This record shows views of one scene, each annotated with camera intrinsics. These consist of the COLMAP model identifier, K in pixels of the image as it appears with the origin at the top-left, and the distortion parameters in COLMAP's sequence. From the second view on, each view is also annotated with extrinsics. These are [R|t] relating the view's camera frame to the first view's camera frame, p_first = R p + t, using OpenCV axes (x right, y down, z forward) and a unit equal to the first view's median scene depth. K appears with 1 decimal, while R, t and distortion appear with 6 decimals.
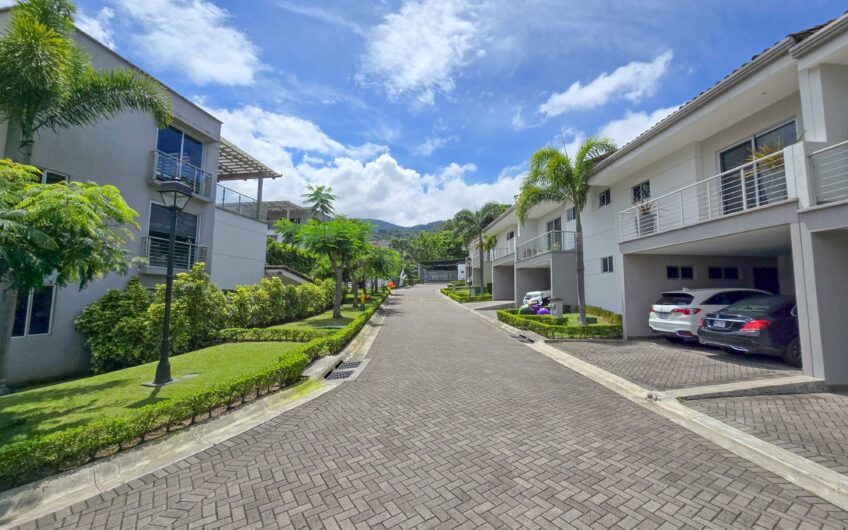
lens RADIAL K [[347.3, 0, 427.6], [0, 347.3, 262.9], [0, 0, 1]] dist [-0.003613, 0.000319]
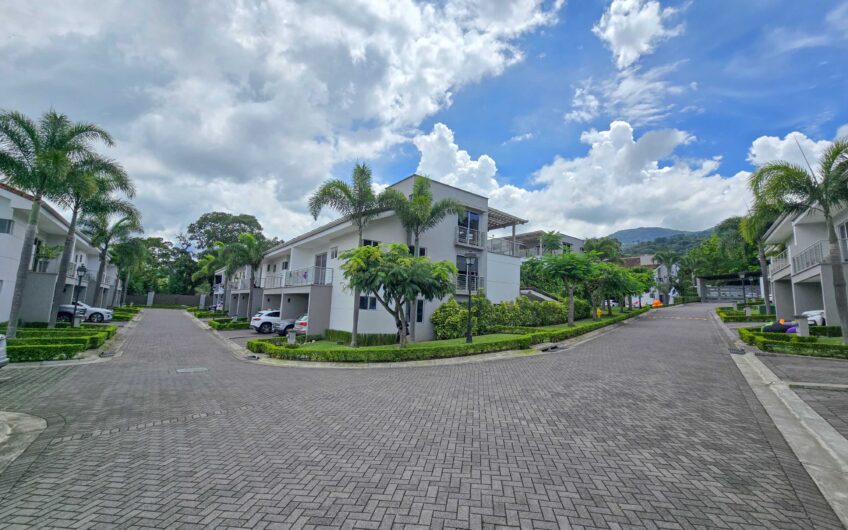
lens RADIAL K [[347.3, 0, 427.6], [0, 347.3, 262.9], [0, 0, 1]] dist [-0.003613, 0.000319]
pose [[0.745076, -0.069374, -0.663362, 0.267684], [0.034692, 0.997261, -0.065327, -0.016130], [0.666077, 0.025661, 0.745442, -0.414433]]
